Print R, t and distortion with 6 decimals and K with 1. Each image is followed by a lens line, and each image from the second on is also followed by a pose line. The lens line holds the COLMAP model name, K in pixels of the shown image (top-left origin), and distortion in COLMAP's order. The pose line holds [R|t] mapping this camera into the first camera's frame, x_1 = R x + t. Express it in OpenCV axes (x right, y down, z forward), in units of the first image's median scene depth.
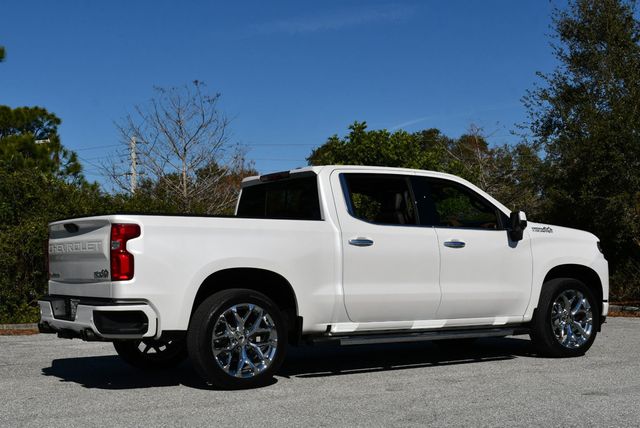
lens RADIAL K [[1004.1, 0, 319.5], [0, 1004.1, 223.7], [0, 0, 1]] dist [-0.028547, -0.029482]
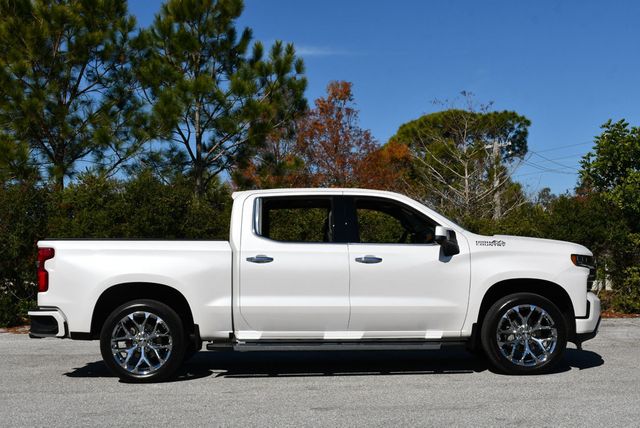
lens RADIAL K [[1004.1, 0, 319.5], [0, 1004.1, 223.7], [0, 0, 1]] dist [-0.028547, -0.029482]
pose [[0.846823, -0.020741, -0.531470, 0.653321], [0.023730, 0.999718, -0.001203, -0.017338], [0.531345, -0.011593, 0.847076, 0.084882]]
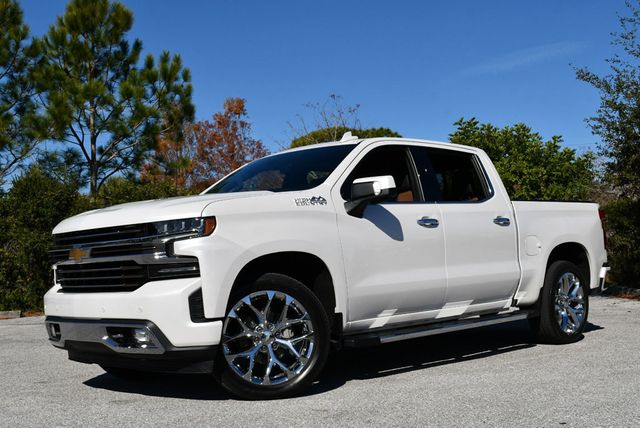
lens RADIAL K [[826.3, 0, 320.0], [0, 826.3, 214.0], [0, 0, 1]] dist [-0.072895, 0.089206]
pose [[0.895906, -0.039718, -0.442465, 0.601852], [0.036743, 0.999208, -0.015297, 0.015916], [0.442722, -0.002553, 0.896655, 0.321968]]
